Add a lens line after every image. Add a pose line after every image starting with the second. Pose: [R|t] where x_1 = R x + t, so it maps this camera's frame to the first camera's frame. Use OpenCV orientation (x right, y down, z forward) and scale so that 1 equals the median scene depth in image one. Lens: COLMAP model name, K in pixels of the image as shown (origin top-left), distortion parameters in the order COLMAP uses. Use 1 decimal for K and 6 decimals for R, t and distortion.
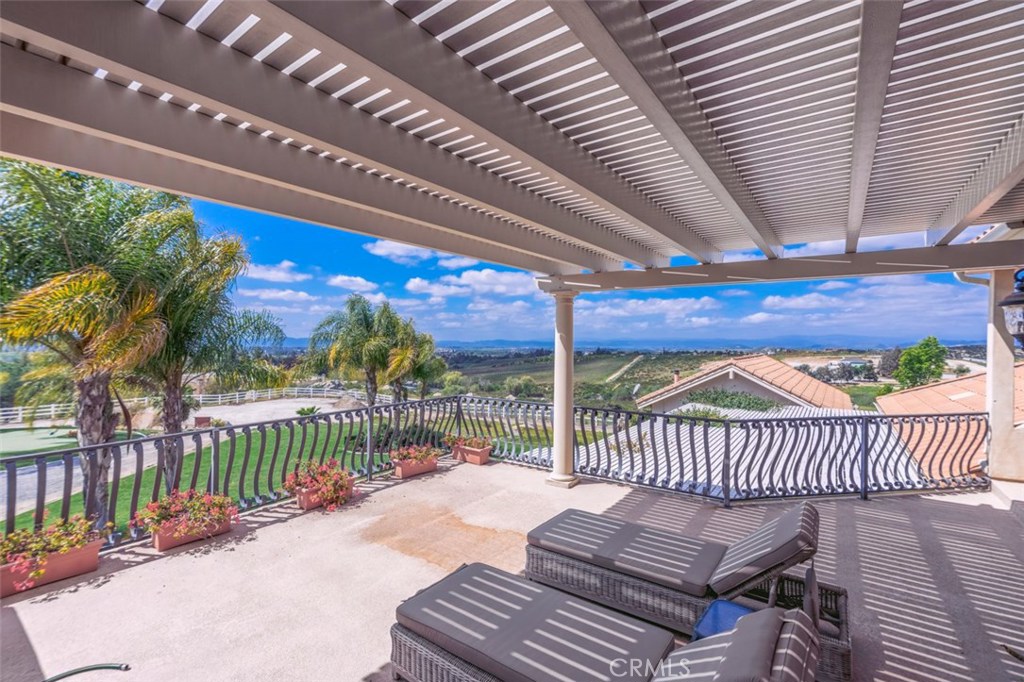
lens RADIAL K [[455.1, 0, 512.0], [0, 455.1, 341.0], [0, 0, 1]] dist [-0.002498, -0.000319]
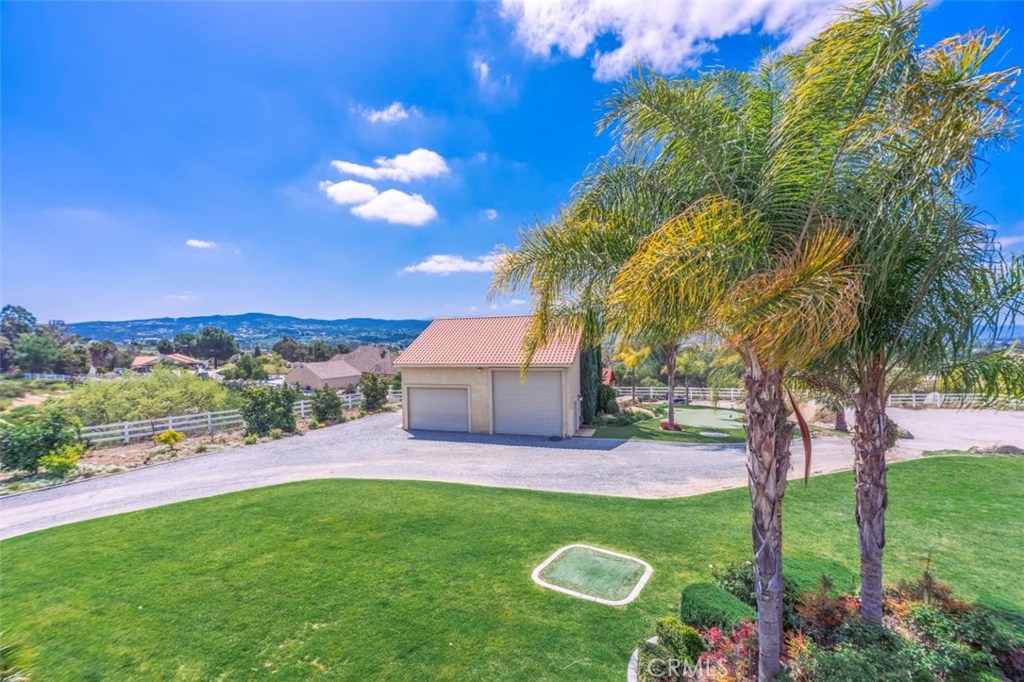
lens RADIAL K [[455.1, 0, 512.0], [0, 455.1, 341.0], [0, 0, 1]] dist [-0.002498, -0.000319]
pose [[0.319531, -0.003030, -0.947571, -0.313479], [0.020075, 0.999792, 0.003572, 0.016805], [0.947363, -0.020163, 0.319525, 0.337180]]
